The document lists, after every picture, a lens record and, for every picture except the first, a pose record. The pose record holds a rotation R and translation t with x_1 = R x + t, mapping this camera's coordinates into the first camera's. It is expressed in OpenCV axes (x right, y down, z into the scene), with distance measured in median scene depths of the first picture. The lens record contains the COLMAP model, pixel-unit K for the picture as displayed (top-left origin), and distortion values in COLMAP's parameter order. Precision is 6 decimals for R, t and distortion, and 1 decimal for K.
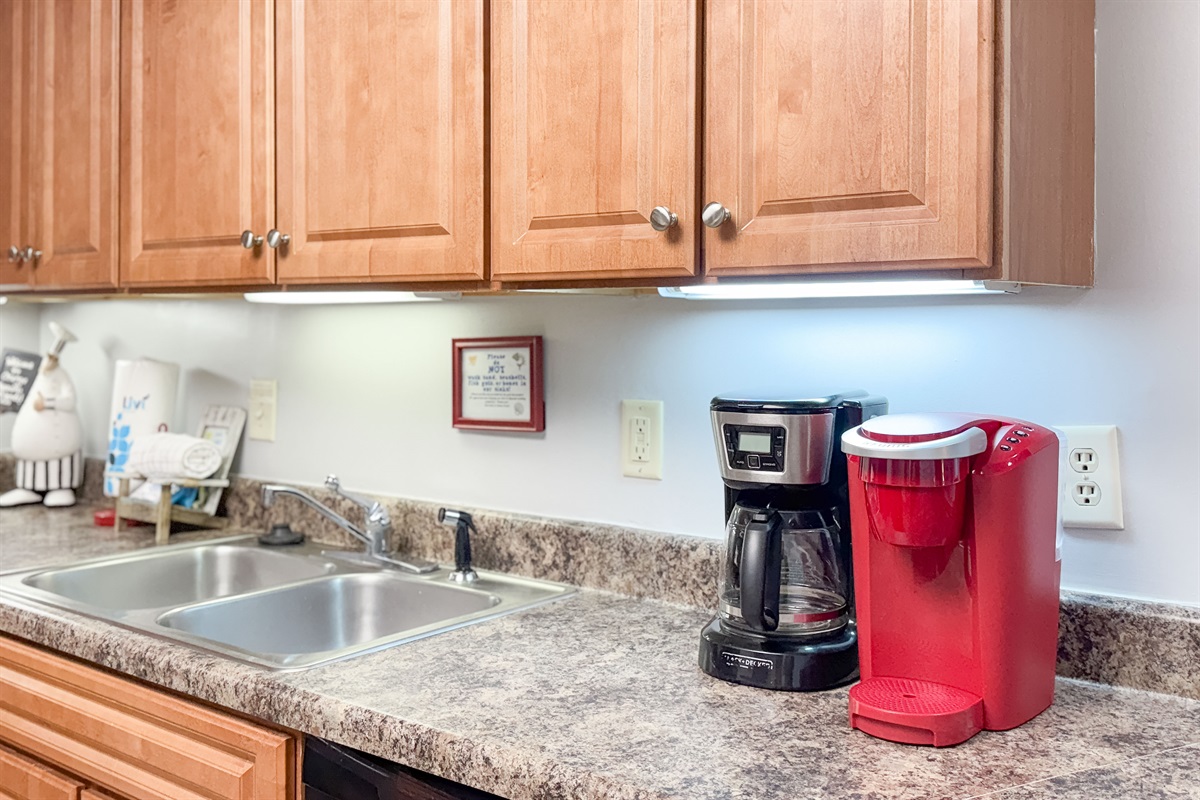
lens RADIAL K [[1207.7, 0, 596.8], [0, 1207.7, 335.1], [0, 0, 1]] dist [0.068886, 0.000000]
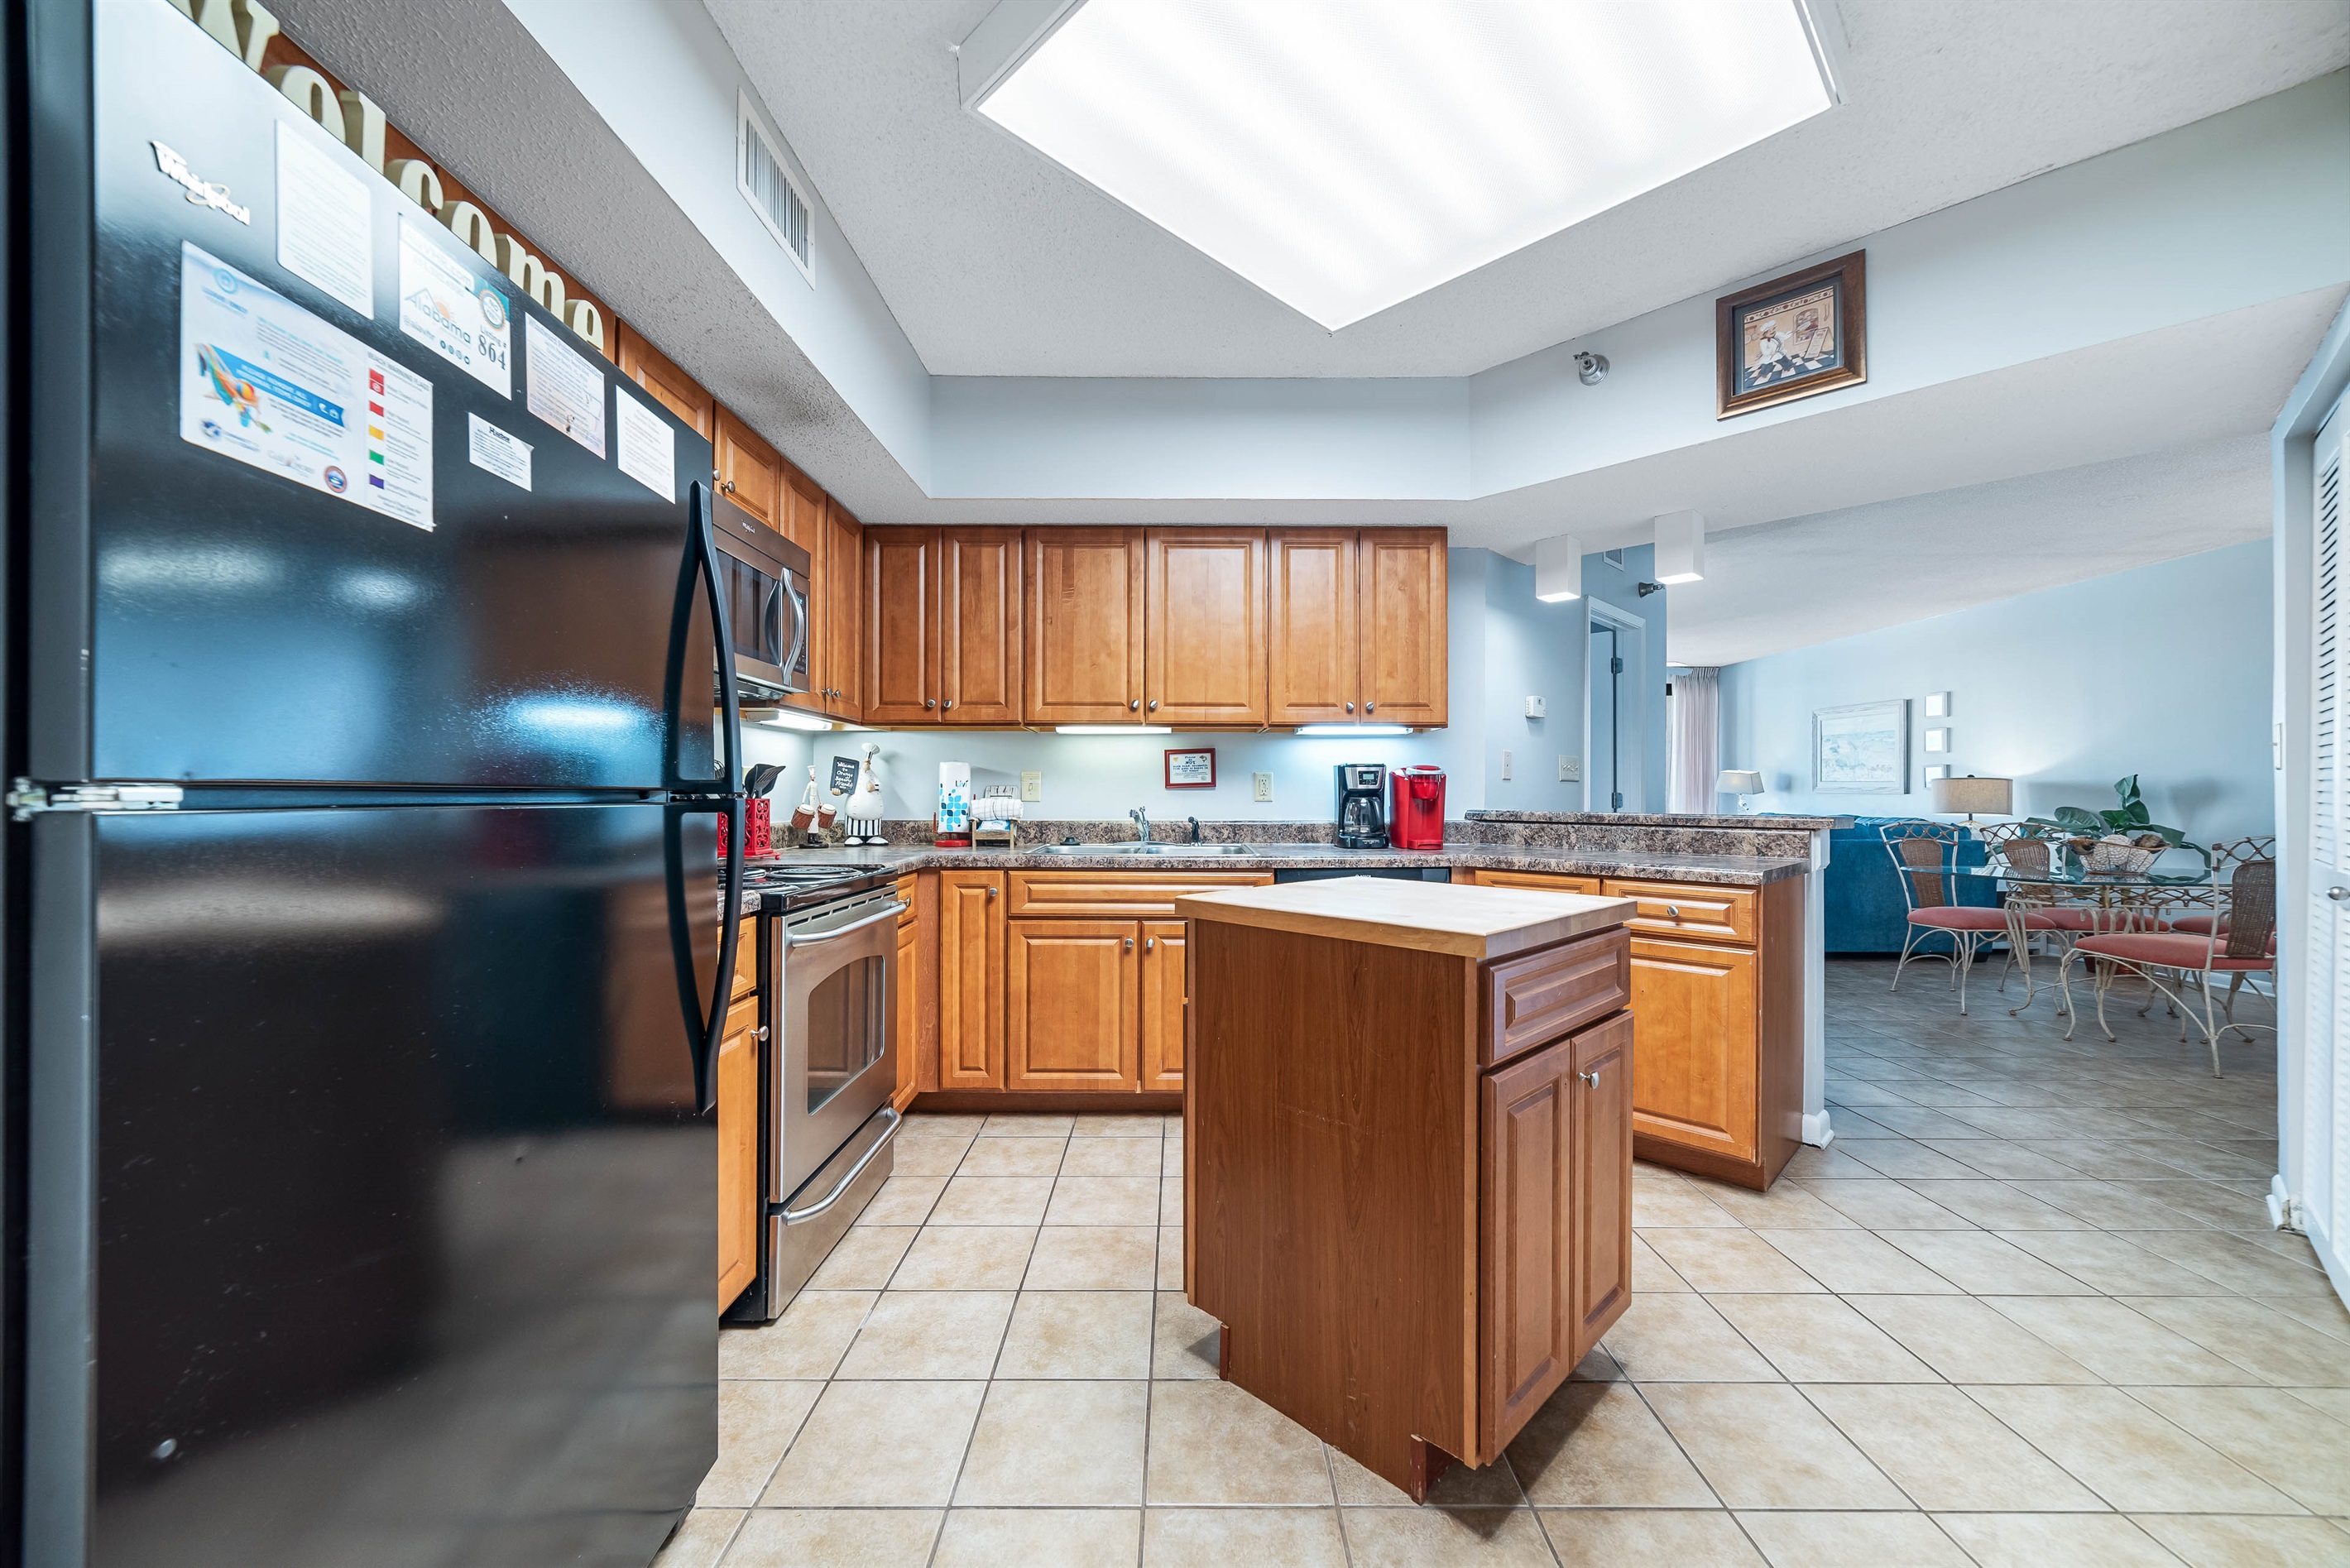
lens RADIAL K [[890.4, 0, 1178.5], [0, 890.4, 785.9], [0, 0, 1]] dist [-0.000974, 0.001220]
pose [[0.777344, -0.000199, 0.629076, -1.337441], [0.007253, 0.999936, -0.008645, 0.098976], [-0.629035, 0.011283, 0.777295, -0.410295]]
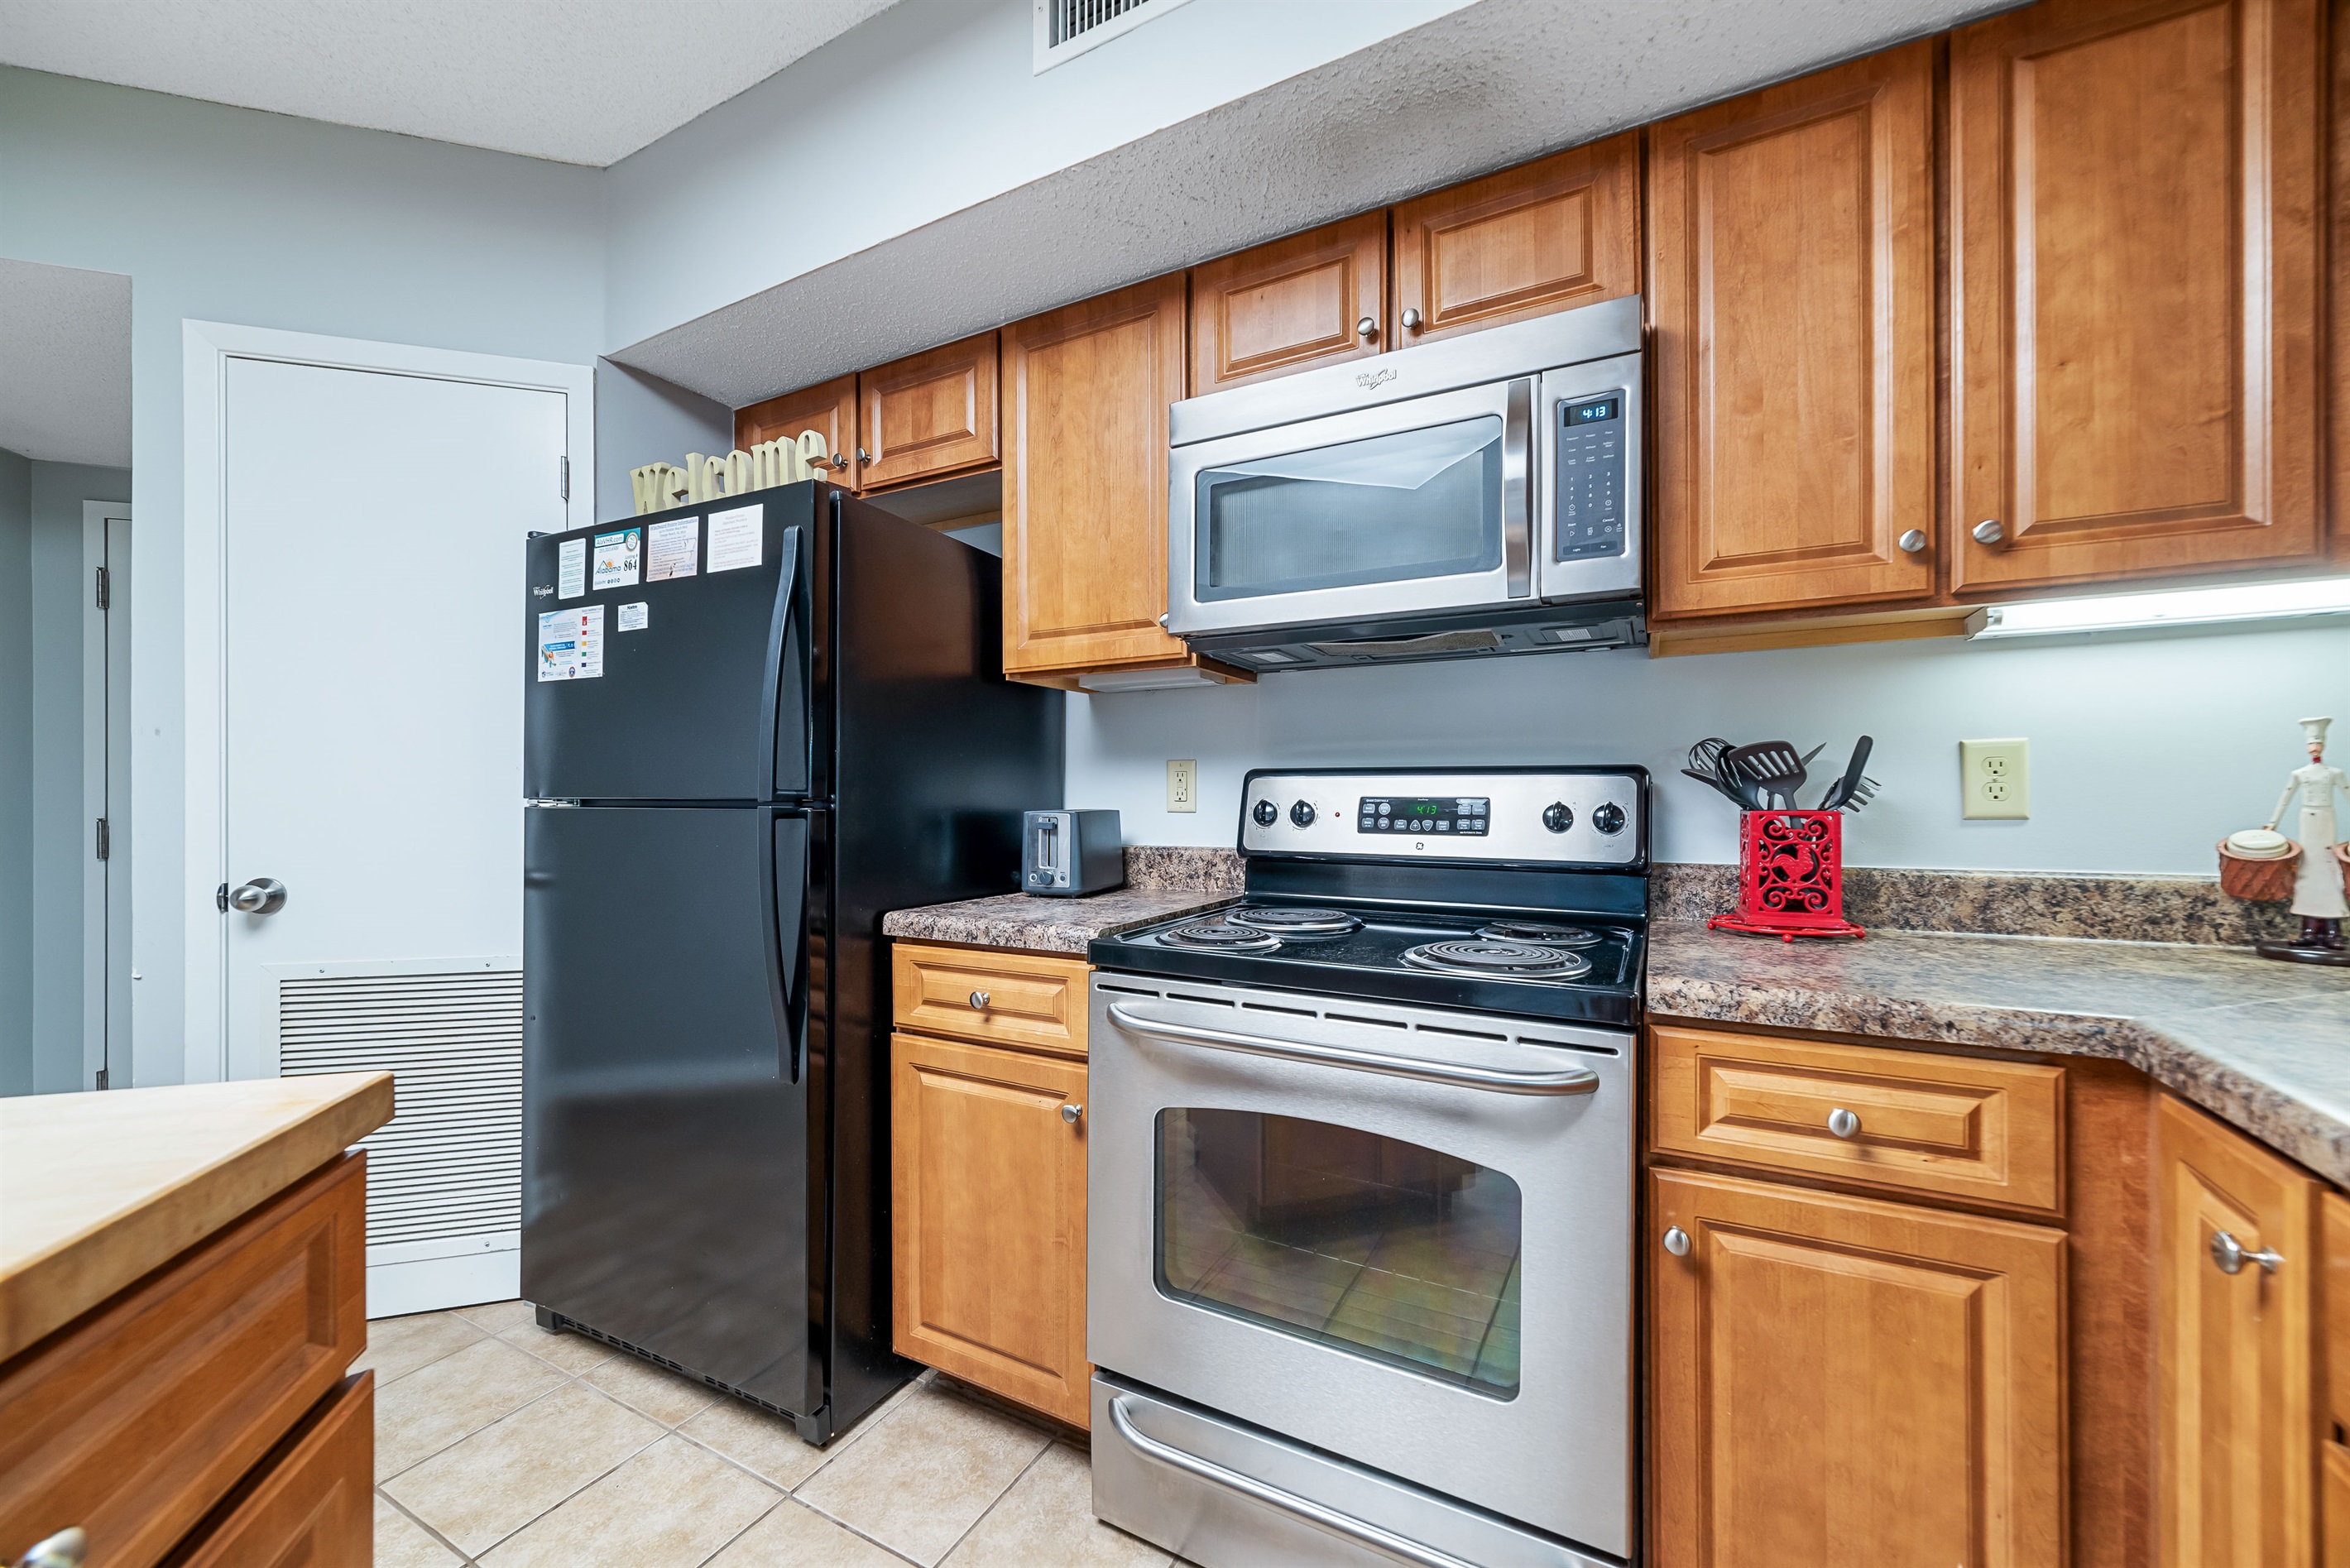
lens RADIAL K [[921.6, 0, 1178.4], [0, 921.6, 796.0], [0, 0, 1]] dist [-0.002476, 0.001033]
pose [[0.187298, -0.009772, -0.982254, -0.303380], [-0.001234, 0.999947, -0.010183, 0.099014], [0.982302, 0.003120, 0.187277, 0.570705]]
